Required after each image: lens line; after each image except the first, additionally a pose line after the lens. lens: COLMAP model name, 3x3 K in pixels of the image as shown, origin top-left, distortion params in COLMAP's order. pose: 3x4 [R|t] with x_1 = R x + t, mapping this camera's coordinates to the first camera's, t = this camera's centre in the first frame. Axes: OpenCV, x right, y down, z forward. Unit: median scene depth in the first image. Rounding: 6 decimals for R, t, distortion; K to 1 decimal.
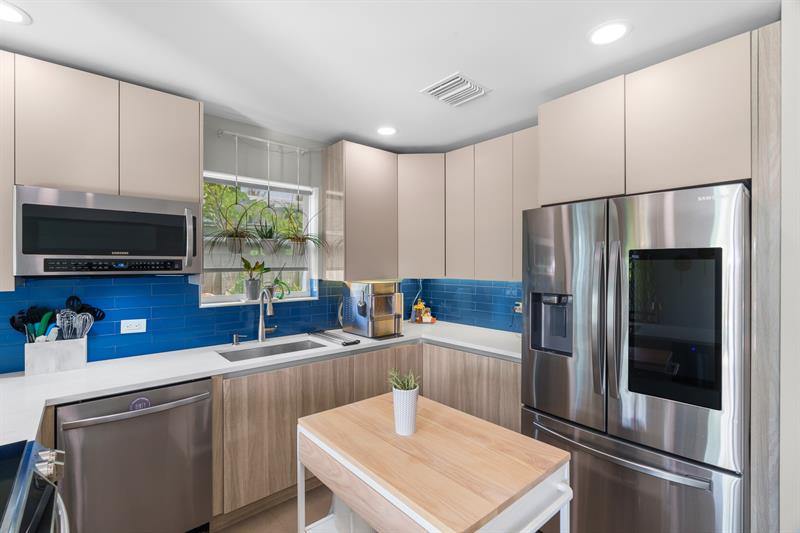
lens RADIAL K [[365.9, 0, 395.5], [0, 365.9, 265.1], [0, 0, 1]] dist [-0.007240, 0.001244]
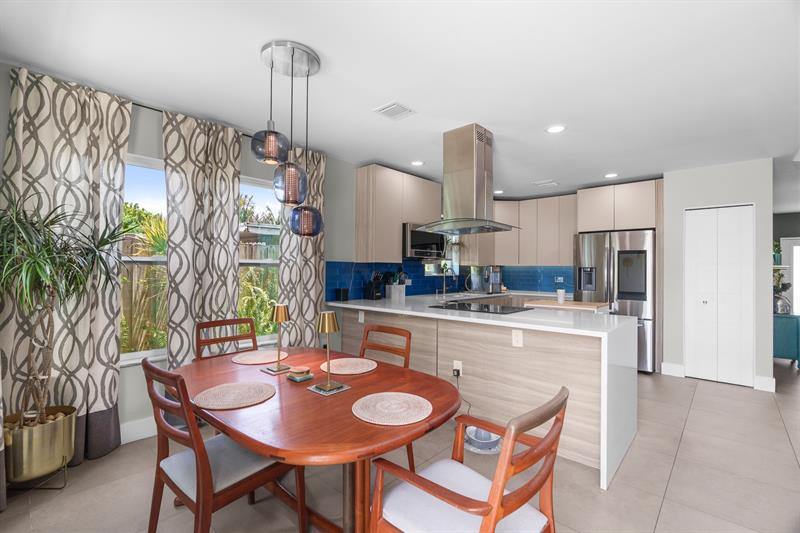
lens RADIAL K [[365.9, 0, 397.5], [0, 365.9, 264.6], [0, 0, 1]] dist [-0.007240, 0.001244]
pose [[0.992342, 0.008262, 0.123241, -0.864082], [-0.006595, 0.999881, -0.013929, 0.073067], [-0.123341, 0.013009, 0.992279, -0.986894]]
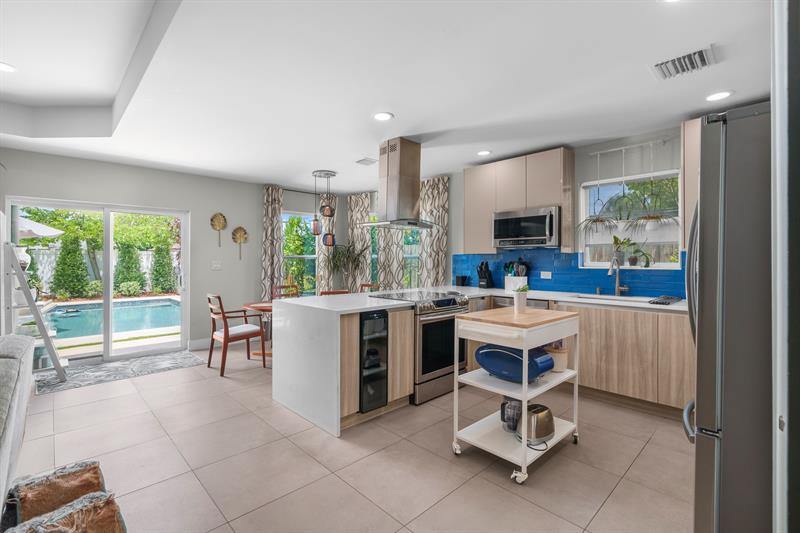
lens RADIAL K [[365.9, 0, 398.8], [0, 365.9, 258.6], [0, 0, 1]] dist [-0.007240, 0.001244]
pose [[0.058489, 0.000644, -0.998288, 0.935967], [0.004917, 0.999987, 0.000933, 0.061774], [0.998276, -0.004963, 0.058485, 0.096764]]
